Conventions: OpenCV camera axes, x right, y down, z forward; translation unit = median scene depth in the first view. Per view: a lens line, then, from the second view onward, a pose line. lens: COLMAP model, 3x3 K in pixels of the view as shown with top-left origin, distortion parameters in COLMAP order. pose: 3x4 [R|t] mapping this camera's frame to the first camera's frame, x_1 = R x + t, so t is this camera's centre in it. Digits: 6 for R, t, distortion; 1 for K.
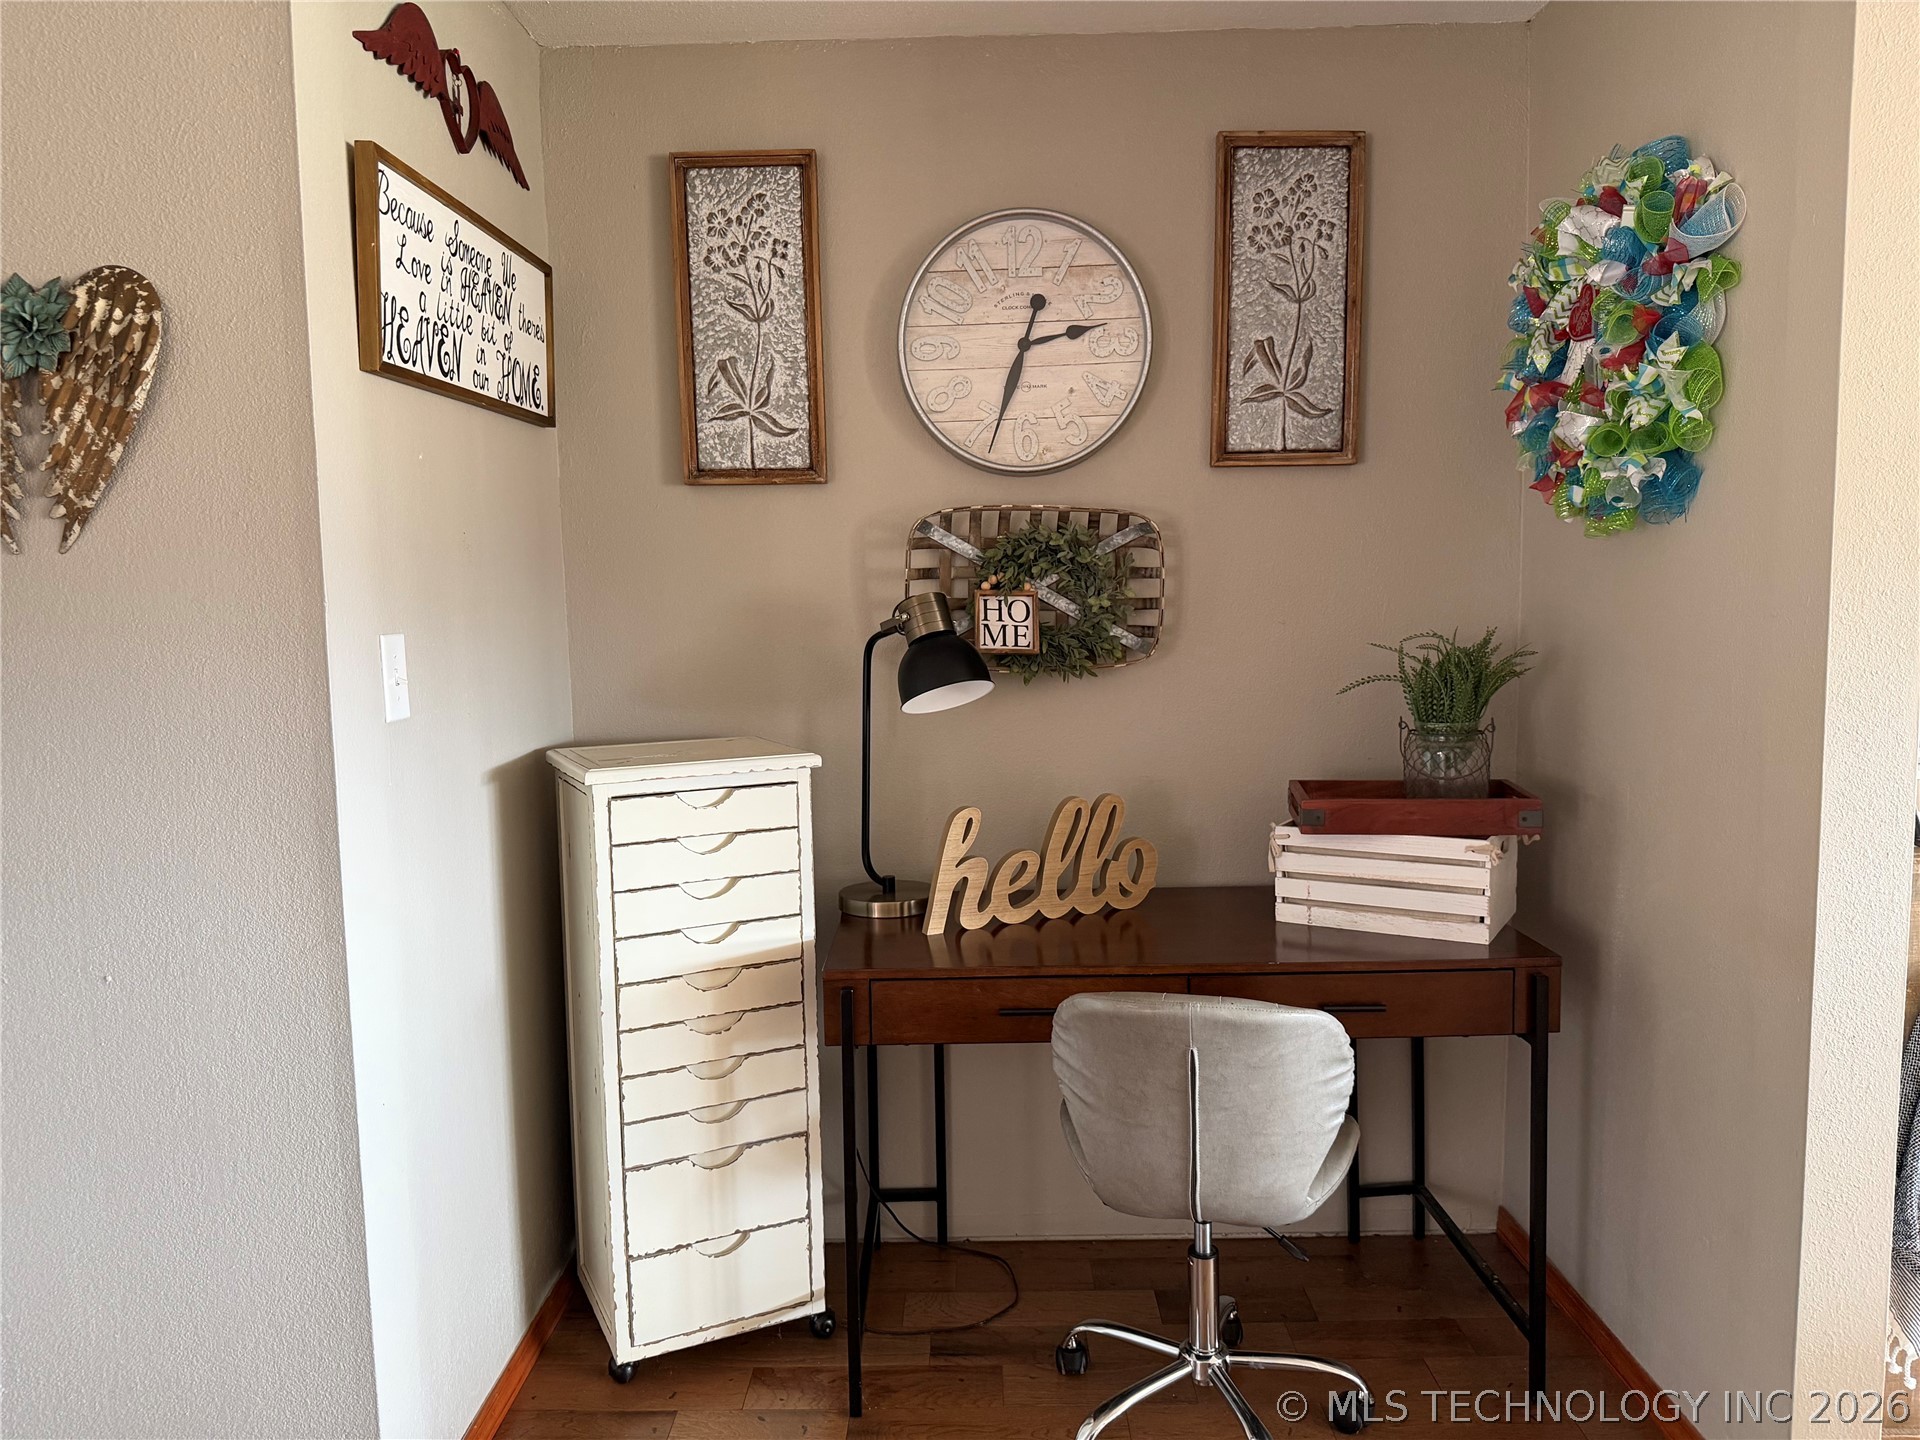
lens RADIAL K [[1356.8, 0, 960.0], [0, 1356.8, 720.0], [0, 0, 1]] dist [0.067737, -0.073623]
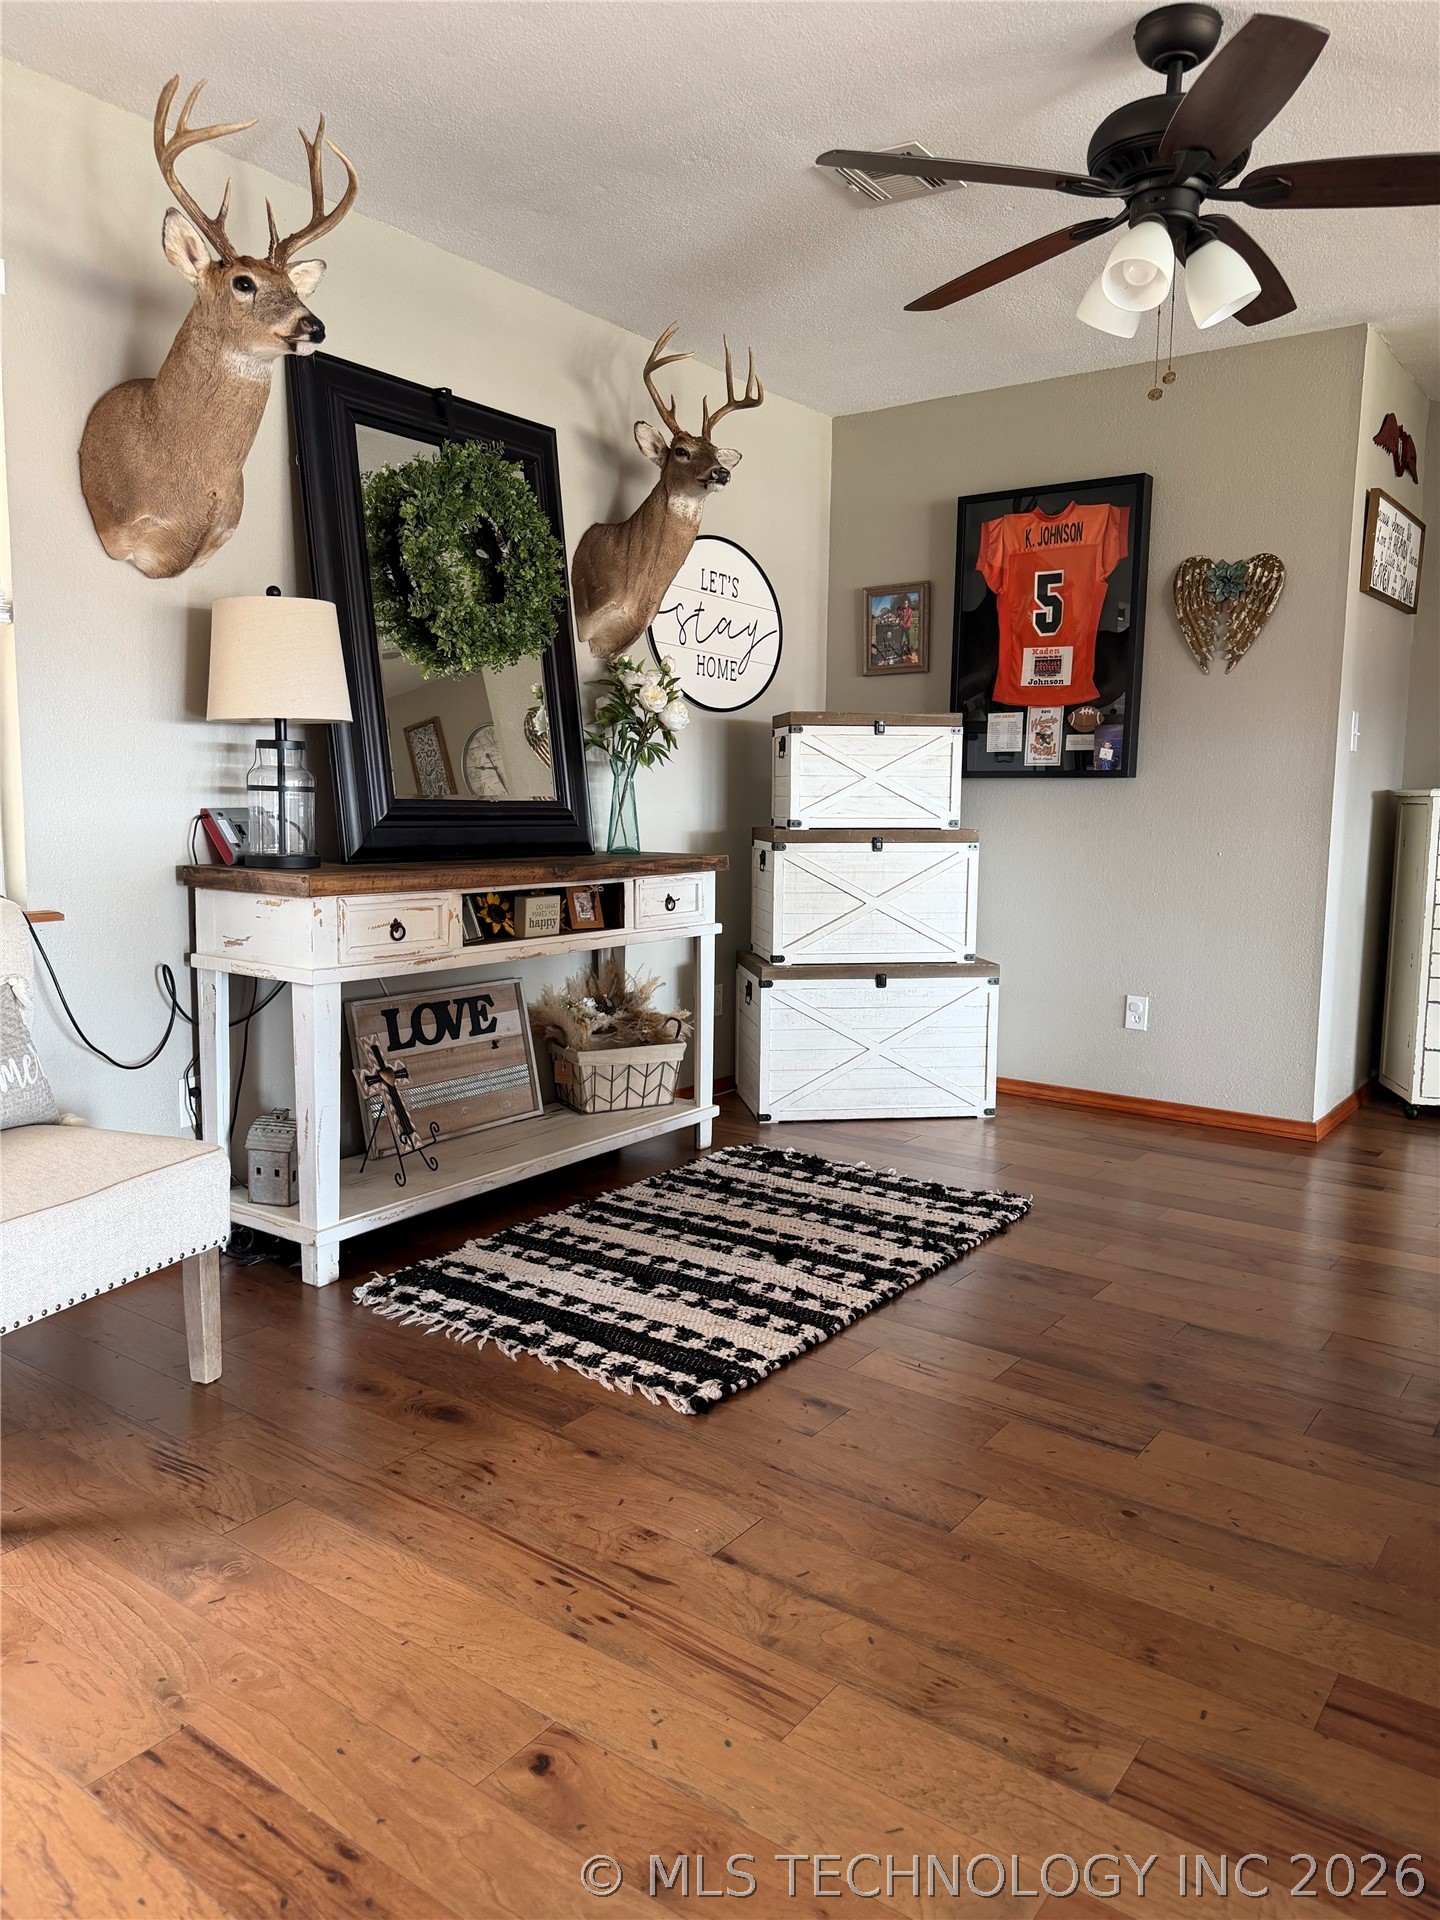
lens RADIAL K [[1356.8, 0, 759.2], [0, 1356.8, 931.5], [0, 0, 1]] dist [0.067737, -0.073623]
pose [[0.825483, 0.094178, -0.556515, 0.057248], [-0.087567, 0.995412, 0.038562, 0.314343], [0.557593, 0.016900, 0.829942, -1.474687]]
